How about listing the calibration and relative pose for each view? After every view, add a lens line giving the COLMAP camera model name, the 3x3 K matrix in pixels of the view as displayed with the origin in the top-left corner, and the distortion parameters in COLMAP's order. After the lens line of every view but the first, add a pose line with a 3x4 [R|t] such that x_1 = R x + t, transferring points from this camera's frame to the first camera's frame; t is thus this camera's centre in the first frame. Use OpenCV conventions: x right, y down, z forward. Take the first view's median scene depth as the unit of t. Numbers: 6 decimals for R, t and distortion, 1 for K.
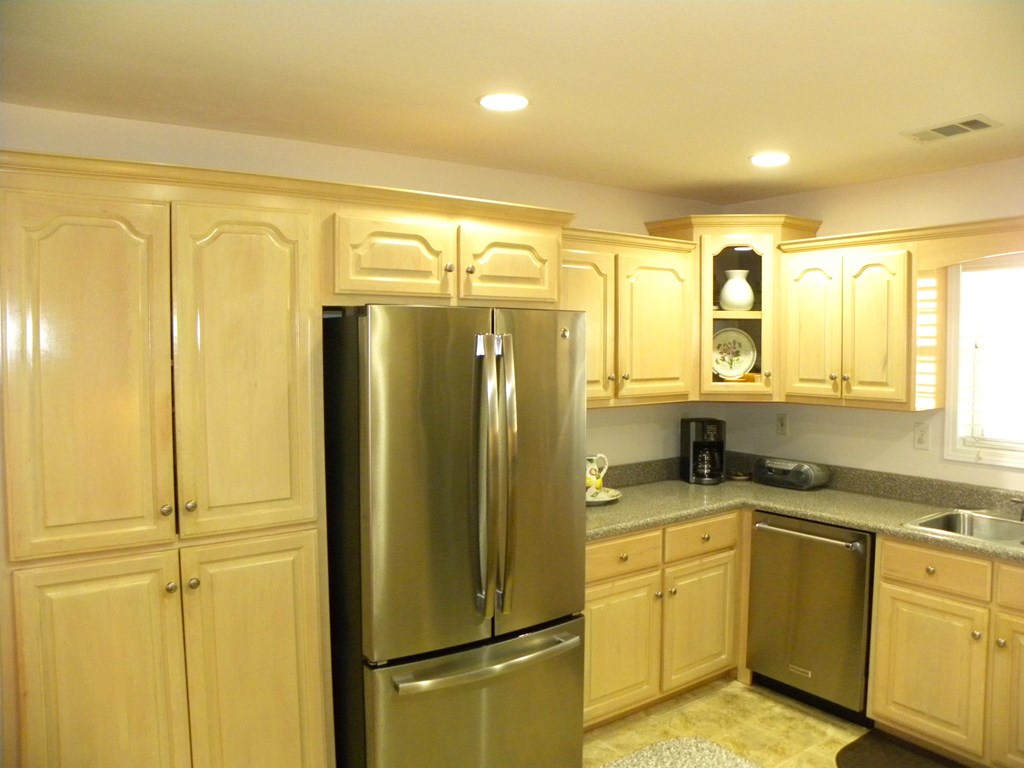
lens RADIAL K [[774.9, 0, 524.5], [0, 774.9, 374.6], [0, 0, 1]] dist [-0.153399, 0.091291]
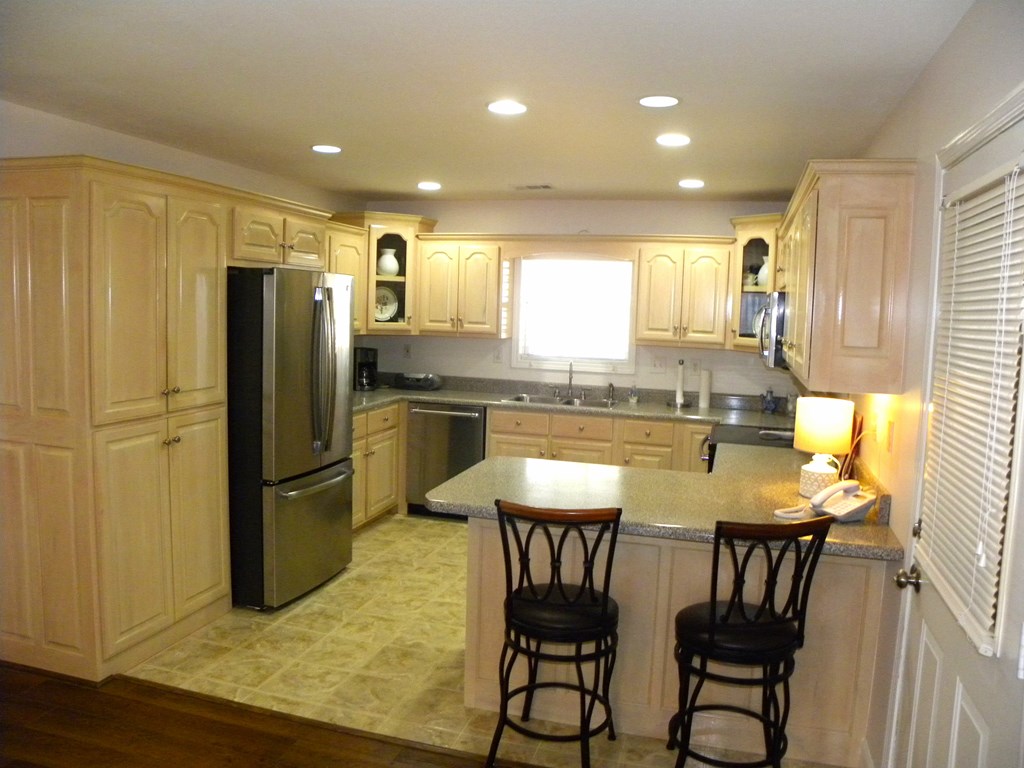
lens RADIAL K [[774.9, 0, 524.5], [0, 774.9, 374.6], [0, 0, 1]] dist [-0.153399, 0.091291]
pose [[0.784516, -0.028158, 0.619469, -0.505243], [-0.007868, 0.998436, 0.055348, 0.028849], [-0.620058, -0.048295, 0.783068, -0.412964]]
